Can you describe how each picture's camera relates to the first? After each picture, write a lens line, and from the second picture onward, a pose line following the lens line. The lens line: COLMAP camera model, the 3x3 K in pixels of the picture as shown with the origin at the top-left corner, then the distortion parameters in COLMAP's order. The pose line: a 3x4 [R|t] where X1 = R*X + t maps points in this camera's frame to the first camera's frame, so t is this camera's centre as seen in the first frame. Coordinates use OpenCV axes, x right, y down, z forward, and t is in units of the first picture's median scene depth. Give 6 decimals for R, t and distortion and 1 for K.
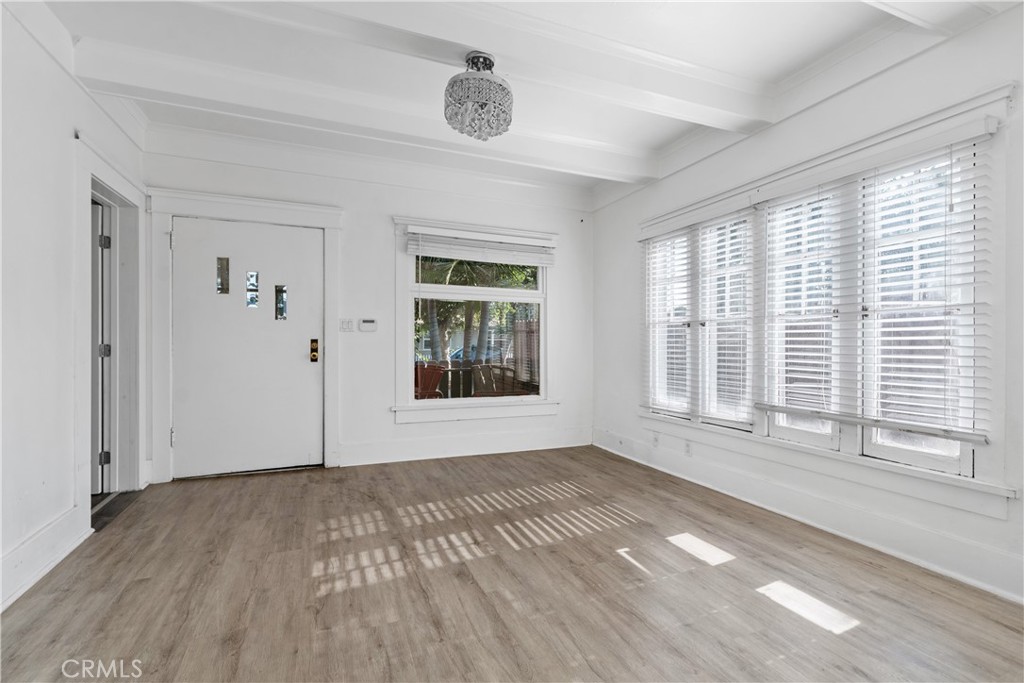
lens RADIAL K [[492.0, 0, 532.9], [0, 492.0, 343.2], [0, 0, 1]] dist [0.005368, -0.001826]
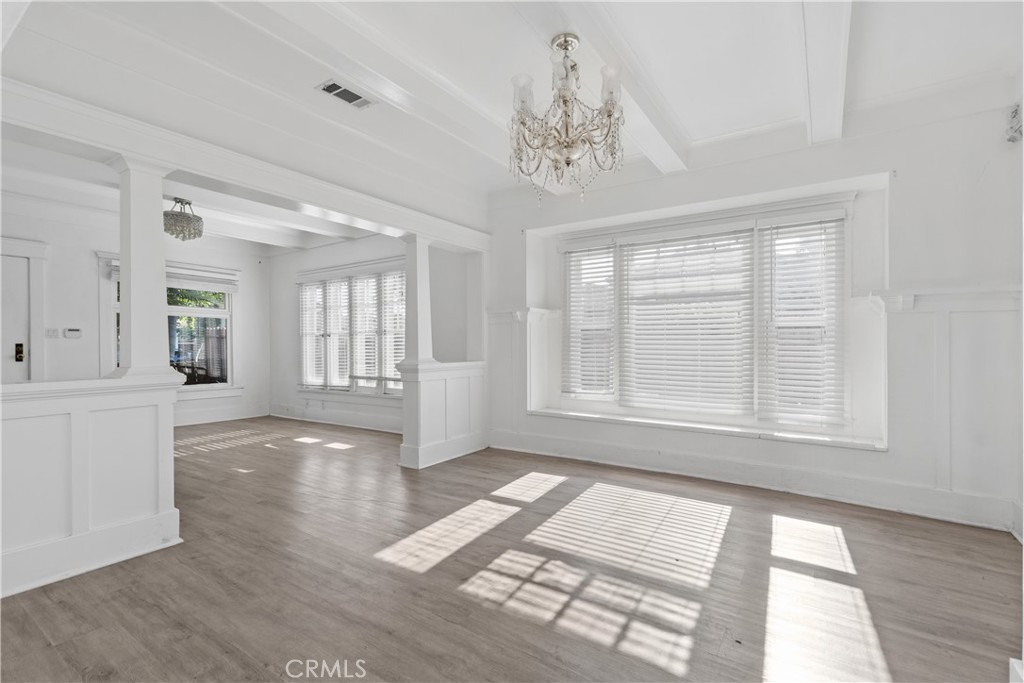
lens RADIAL K [[492.0, 0, 527.9], [0, 492.0, 347.5], [0, 0, 1]] dist [0.005368, -0.001826]
pose [[0.857052, -0.004175, 0.515212, 0.029300], [0.003264, 0.999991, 0.002674, 0.002989], [-0.515219, -0.000610, 0.857058, -0.778576]]
